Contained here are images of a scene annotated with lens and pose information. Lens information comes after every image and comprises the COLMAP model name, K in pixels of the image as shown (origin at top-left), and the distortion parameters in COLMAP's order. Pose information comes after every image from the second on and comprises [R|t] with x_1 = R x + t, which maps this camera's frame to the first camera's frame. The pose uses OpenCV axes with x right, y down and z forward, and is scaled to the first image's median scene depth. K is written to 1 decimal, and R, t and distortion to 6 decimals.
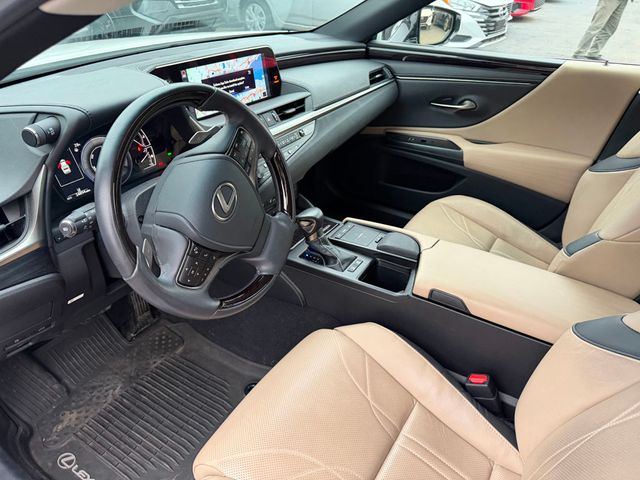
lens RADIAL K [[453.7, 0, 319.8], [0, 453.7, 239.4], [0, 0, 1]] dist [0.002219, -0.004981]
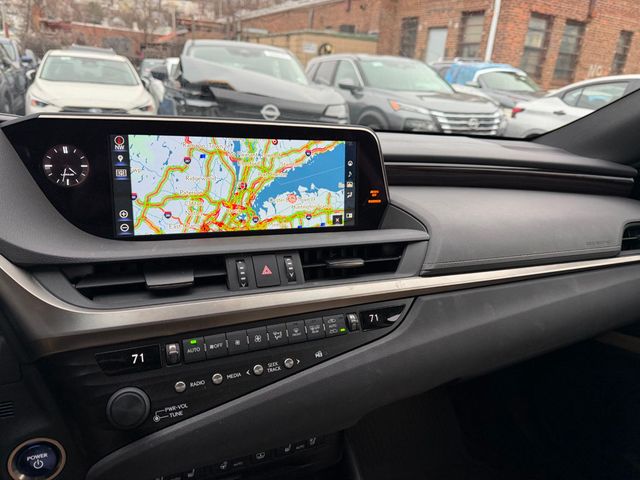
lens RADIAL K [[453.7, 0, 320.7], [0, 453.7, 240.3], [0, 0, 1]] dist [0.002219, -0.004981]
pose [[0.817570, 0.187569, -0.544424, 0.131004], [-0.334250, 0.924459, -0.183446, -0.208142], [0.468888, 0.331954, 0.818505, 0.610569]]
